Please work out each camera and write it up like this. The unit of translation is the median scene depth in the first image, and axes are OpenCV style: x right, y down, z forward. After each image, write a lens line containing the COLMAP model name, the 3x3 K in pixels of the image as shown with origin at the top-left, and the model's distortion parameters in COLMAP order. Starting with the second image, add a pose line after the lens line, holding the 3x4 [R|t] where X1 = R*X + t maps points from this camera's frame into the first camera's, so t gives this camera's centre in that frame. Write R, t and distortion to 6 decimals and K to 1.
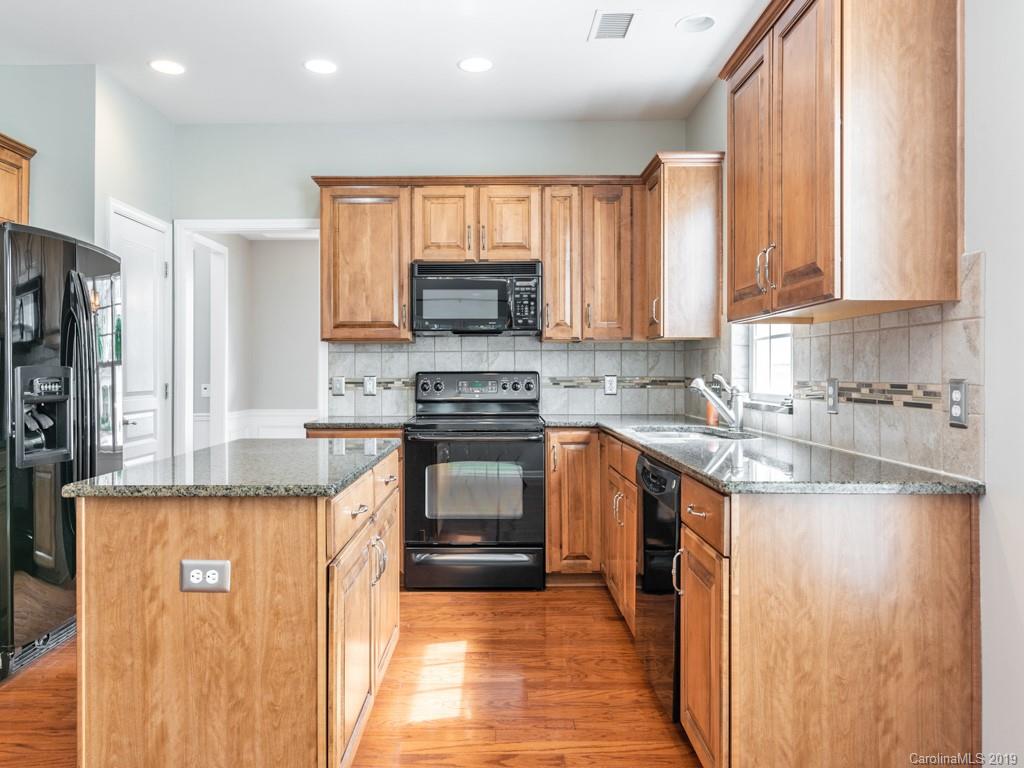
lens RADIAL K [[742.7, 0, 493.6], [0, 742.7, 369.2], [0, 0, 1]] dist [0.004520, -0.005491]
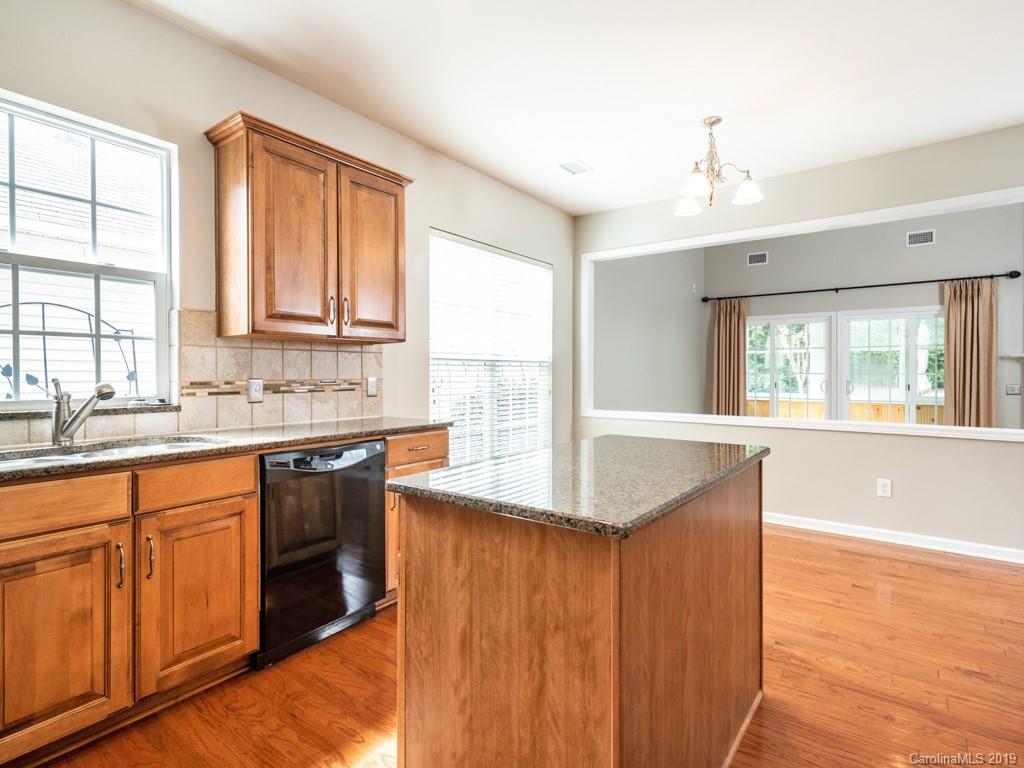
lens RADIAL K [[526.6, 0, 504.3], [0, 526.6, 374.9], [0, 0, 1]] dist [0.006061, 0.001455]
pose [[-0.791740, 0.001041, 0.610857, -0.373662], [0.000284, 0.999999, -0.001335, 0.004452], [-0.610858, -0.000884, -0.791739, 1.016476]]
